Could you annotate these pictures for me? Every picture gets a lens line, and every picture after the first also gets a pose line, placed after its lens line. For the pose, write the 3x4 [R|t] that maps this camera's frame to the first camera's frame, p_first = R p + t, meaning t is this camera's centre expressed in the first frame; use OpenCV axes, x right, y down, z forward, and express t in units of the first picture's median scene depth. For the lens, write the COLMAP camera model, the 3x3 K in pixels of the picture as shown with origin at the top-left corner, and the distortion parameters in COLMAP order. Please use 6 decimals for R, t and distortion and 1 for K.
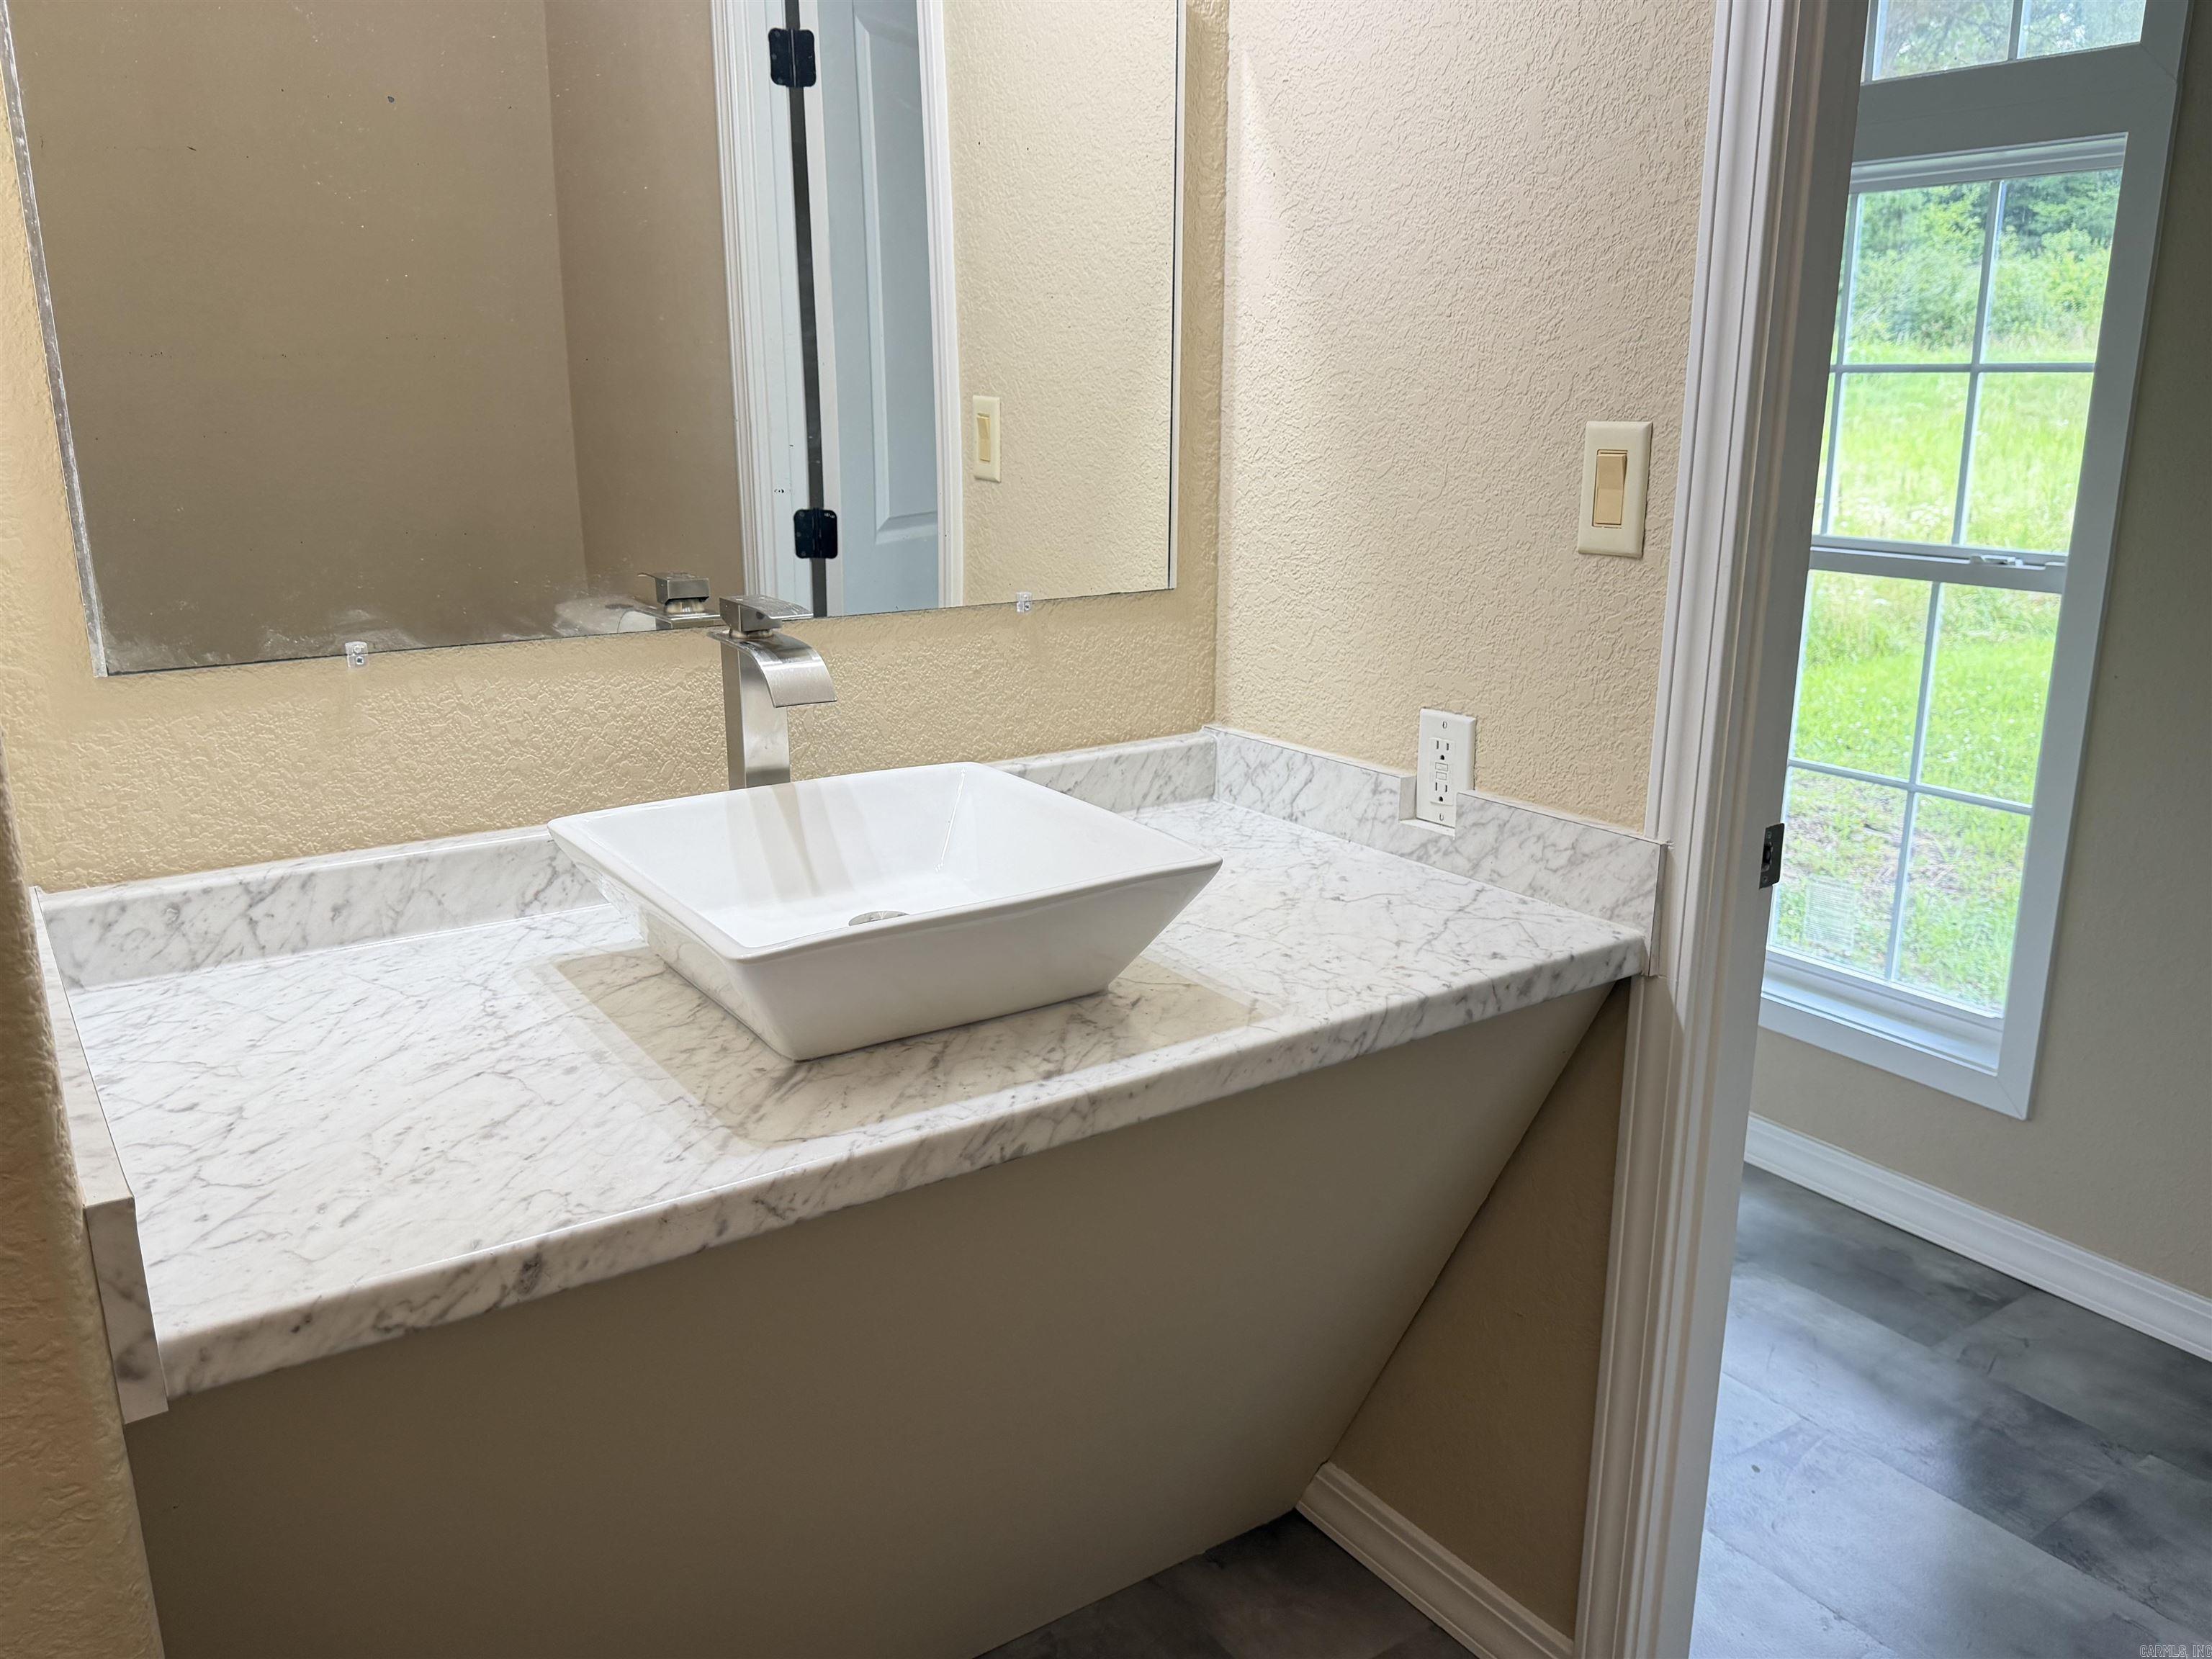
lens RADIAL K [[1682.4, 0, 1110.2], [0, 1682.4, 824.5], [0, 0, 1]] dist [0.025845, -0.037109]
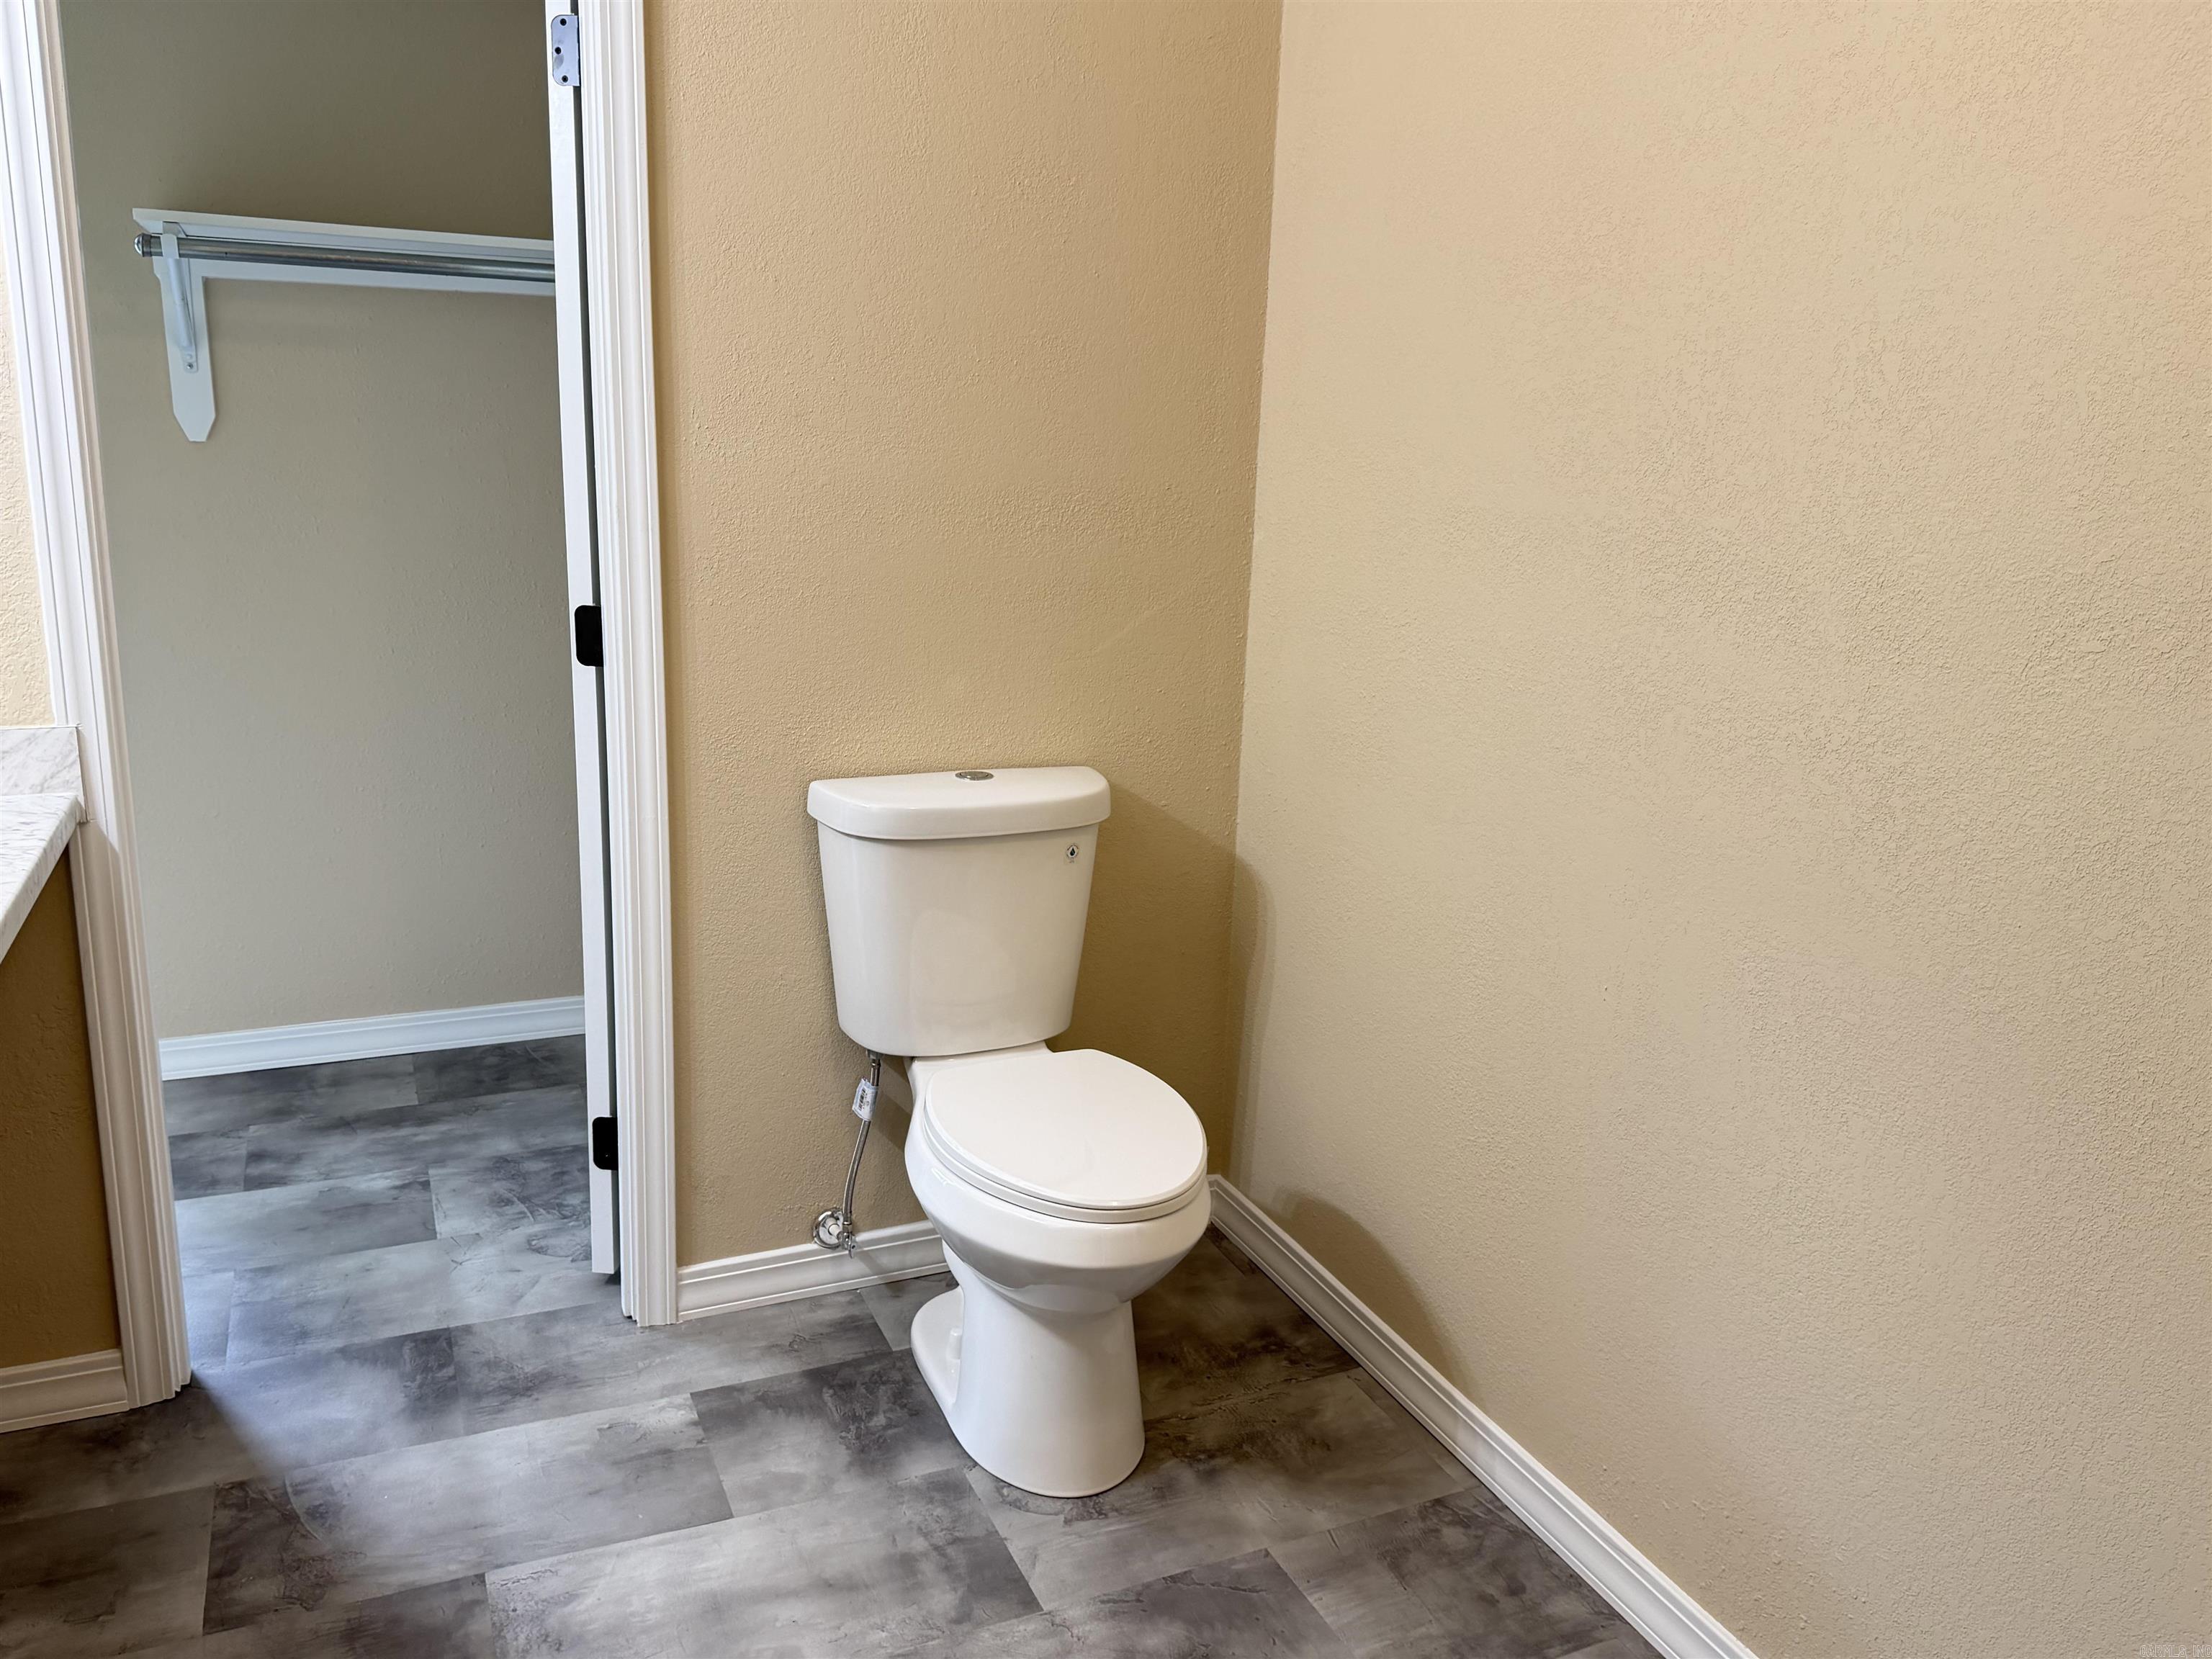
lens RADIAL K [[1682.4, 0, 1106.4], [0, 1682.4, 836.4], [0, 0, 1]] dist [0.025845, -0.037109]
pose [[0.170405, -0.232438, 0.957567, -0.652427], [0.220946, 0.956049, 0.192750, 0.012696], [-0.960284, 0.178725, 0.214272, -0.086565]]
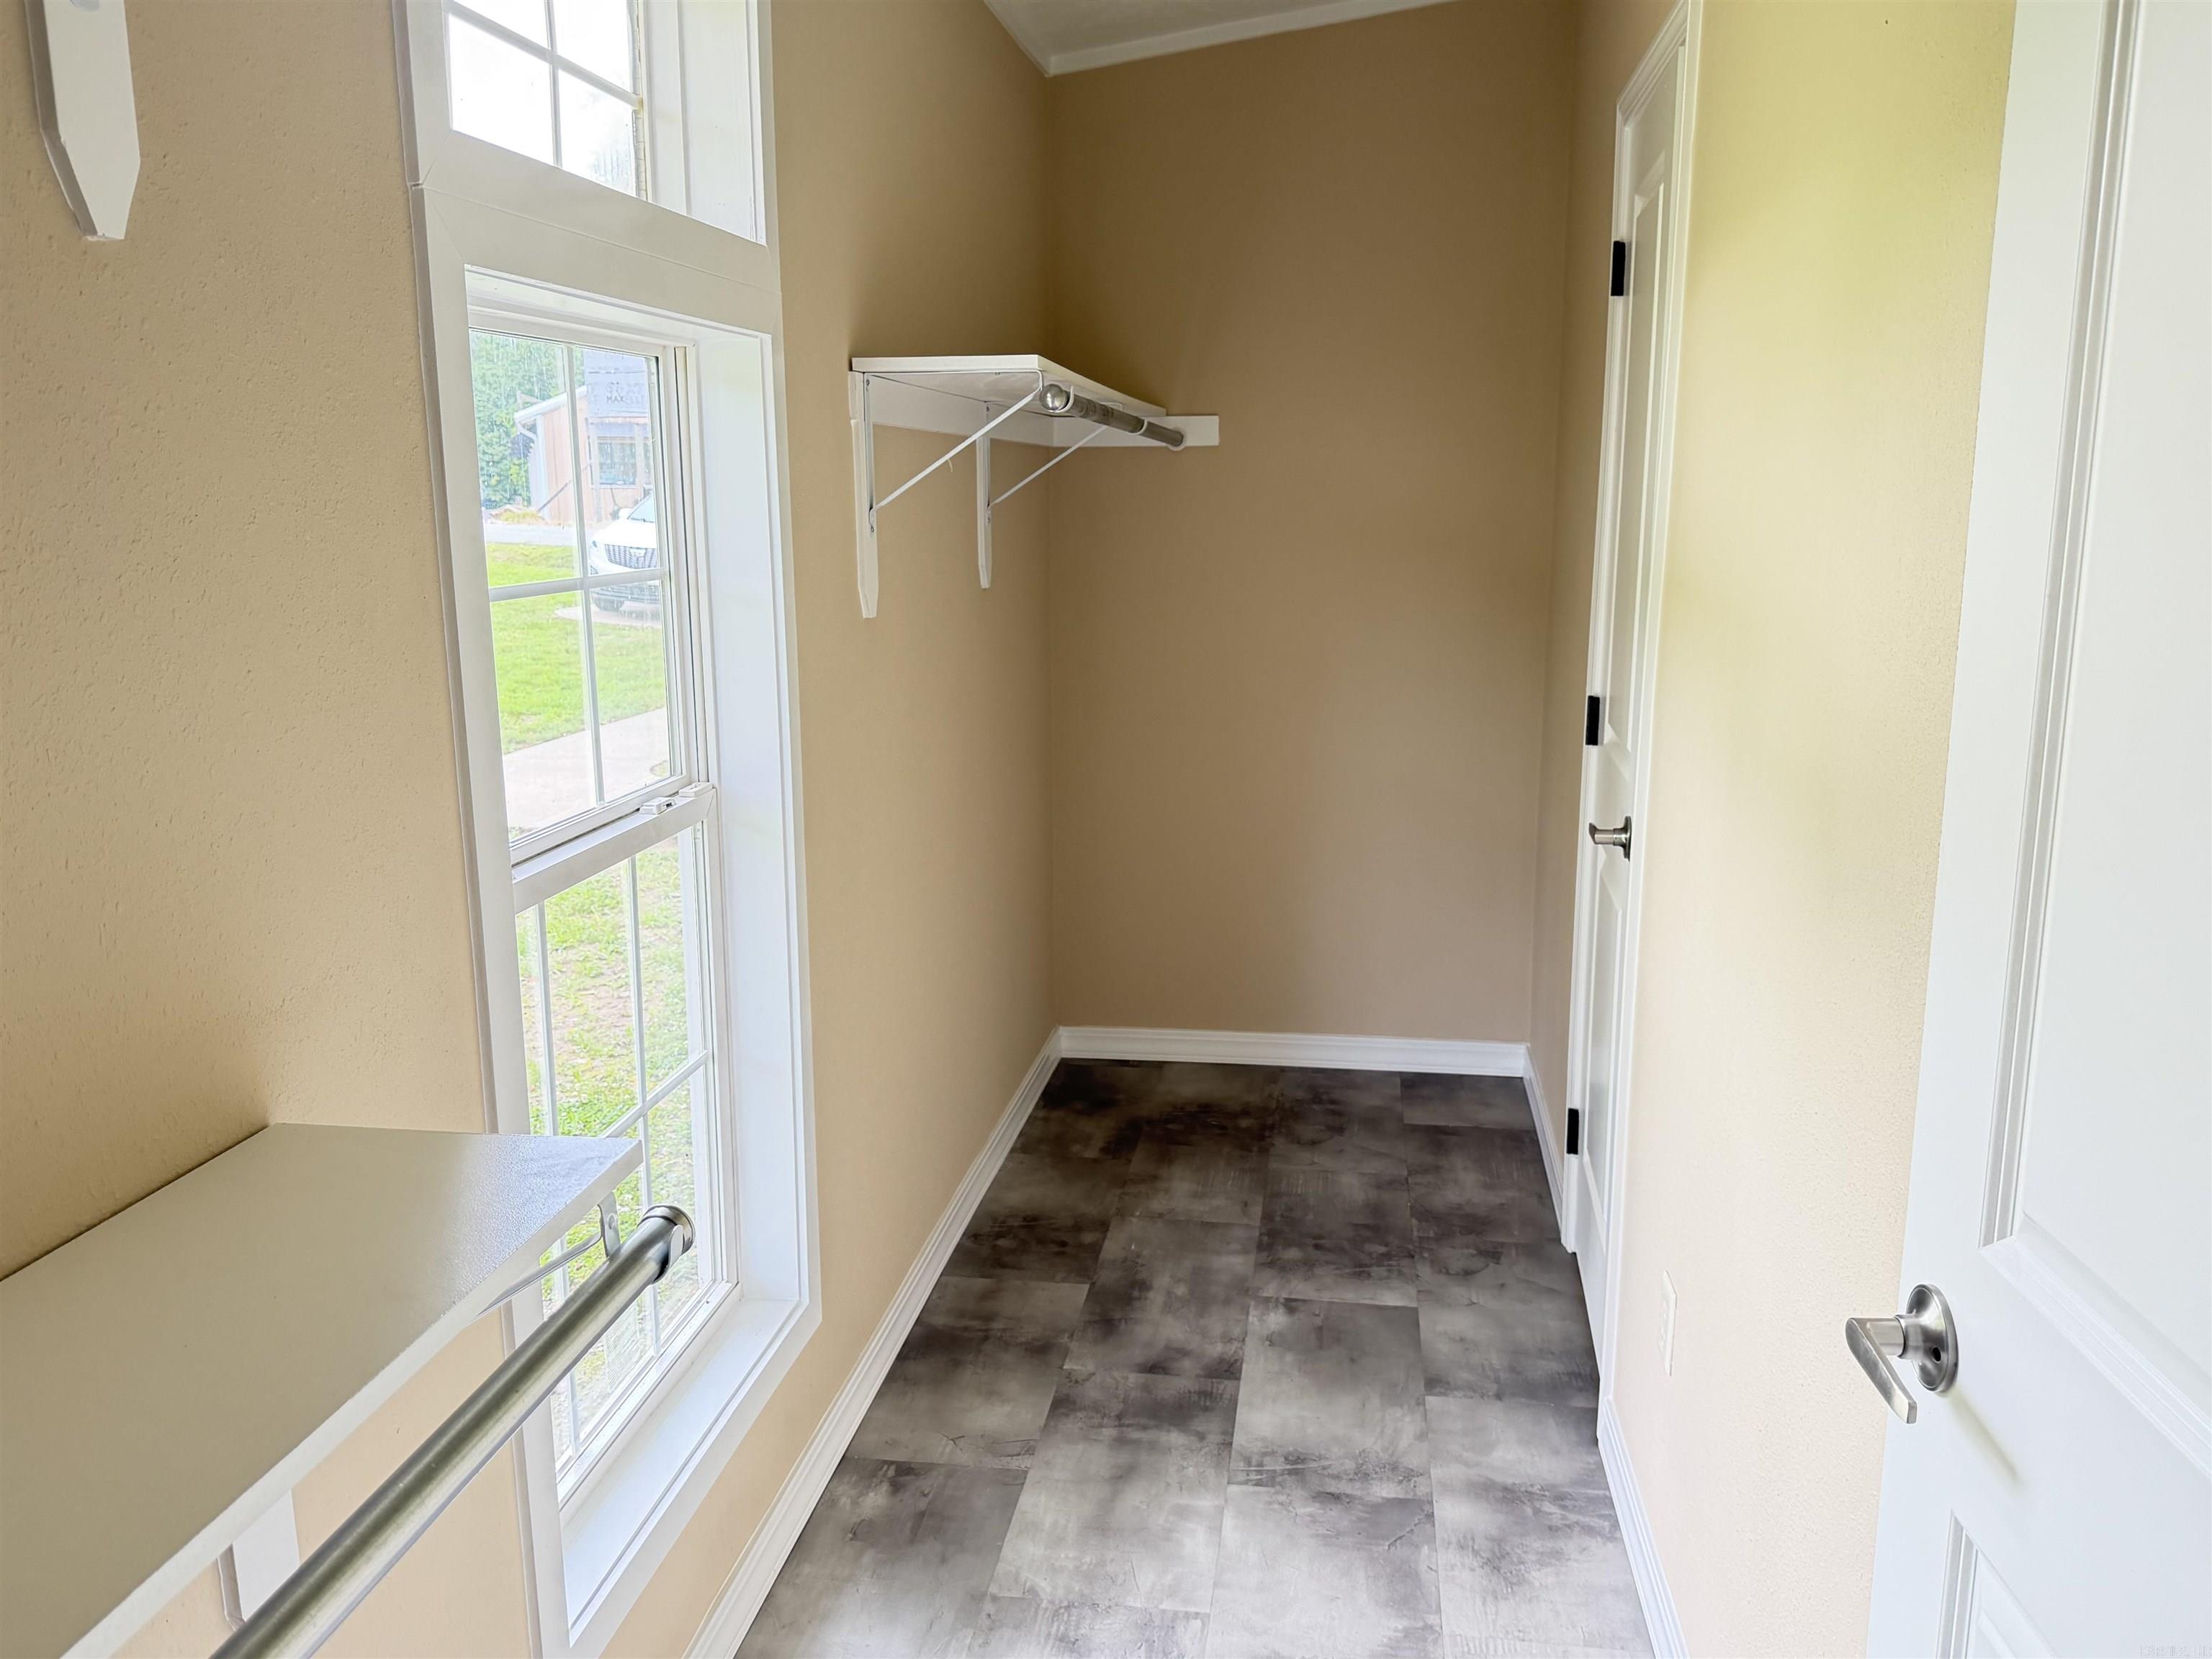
lens RADIAL K [[1682.4, 0, 1092.1], [0, 1682.4, 821.4], [0, 0, 1]] dist [0.025845, -0.037109]
pose [[-0.720502, -0.126280, 0.681858, -0.249448], [0.198993, 0.904275, 0.377742, -0.528320], [-0.664288, 0.407849, -0.626403, 1.735968]]
